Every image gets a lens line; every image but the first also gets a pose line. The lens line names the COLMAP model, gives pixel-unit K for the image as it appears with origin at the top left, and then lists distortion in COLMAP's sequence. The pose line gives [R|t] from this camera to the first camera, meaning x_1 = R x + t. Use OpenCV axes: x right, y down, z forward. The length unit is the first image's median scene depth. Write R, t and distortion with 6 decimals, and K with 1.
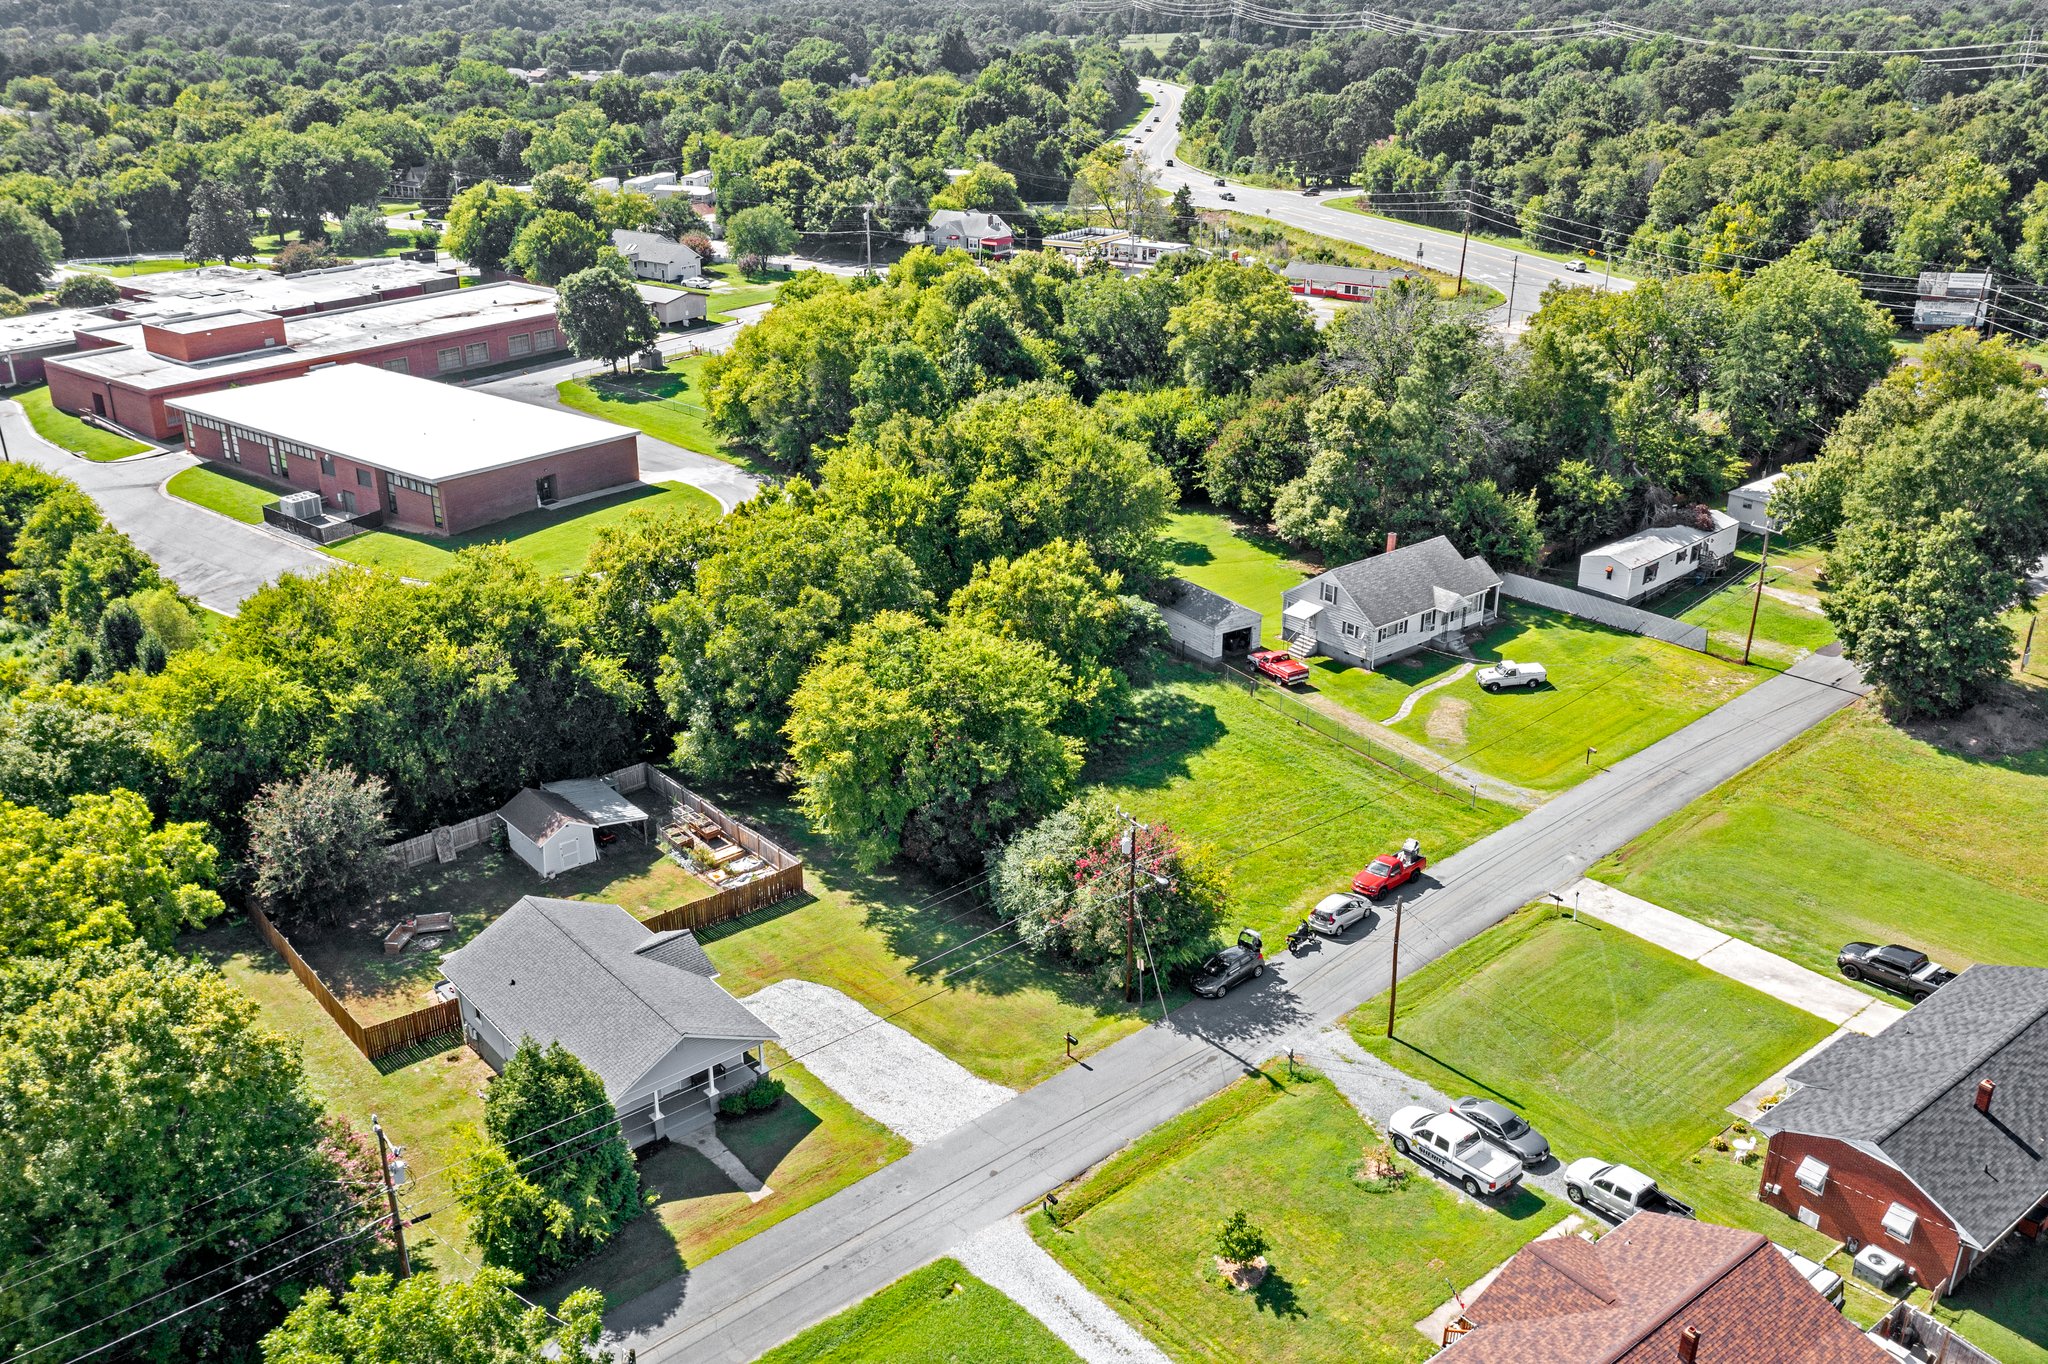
lens RADIAL K [[1675.2, 0, 1039.5], [0, 1675.2, 707.9], [0, 0, 1]] dist [-0.035725, 0.004135]
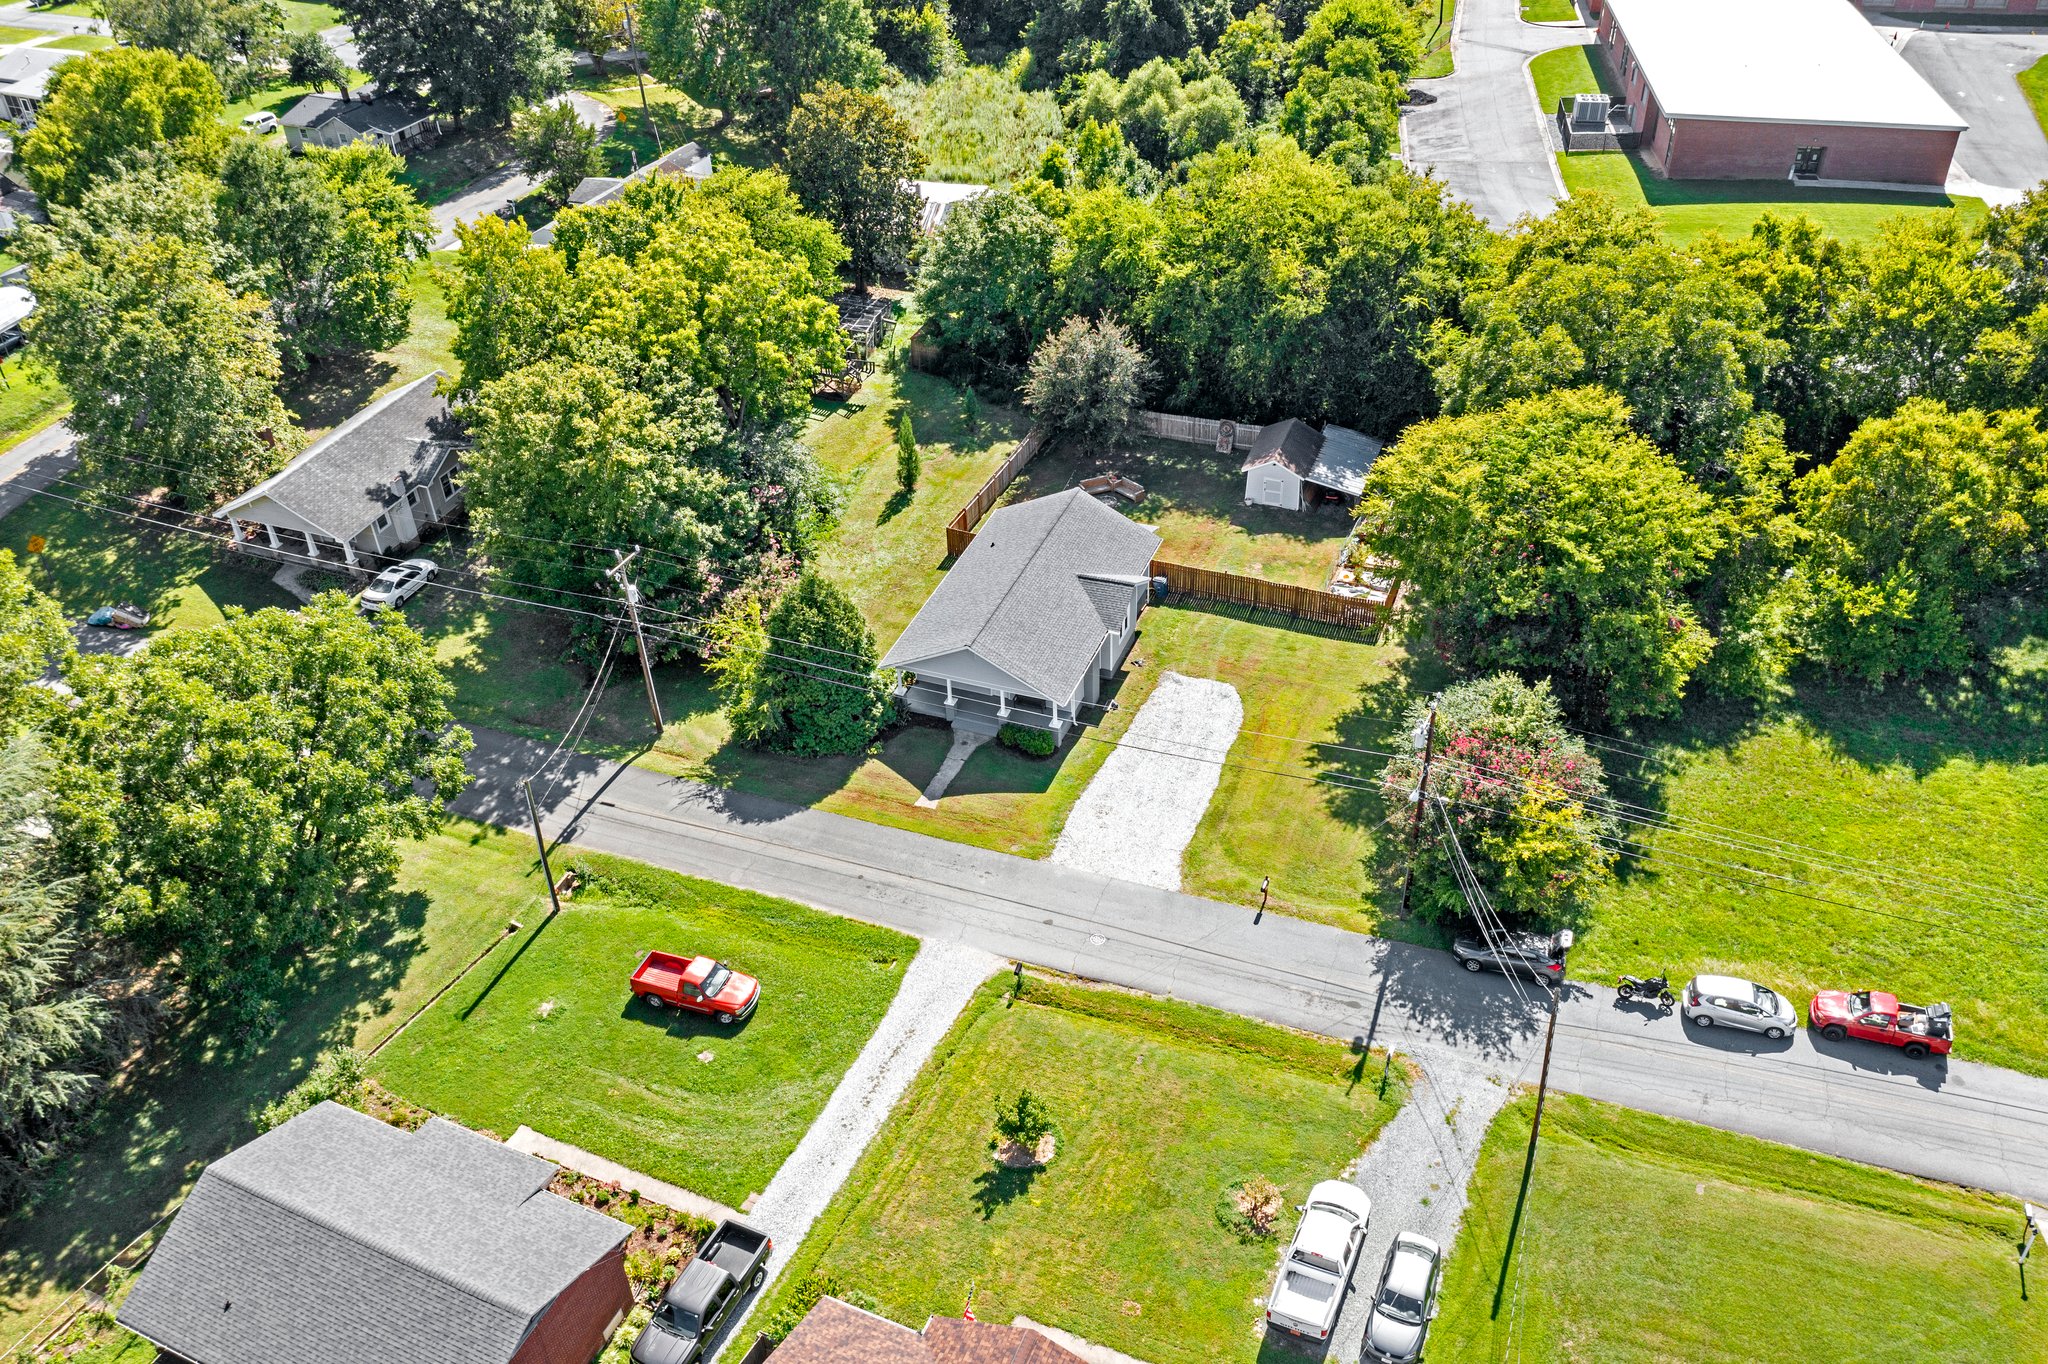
lens RADIAL K [[1599.9, 0, 1035.8], [0, 1599.9, 692.4], [0, 0, 1]] dist [-0.034696, 0.005565]
pose [[0.472775, 0.513110, -0.716381, 0.418088], [-0.323885, 0.857255, 0.400265, -0.153445], [0.819501, 0.042790, 0.571478, 0.331576]]
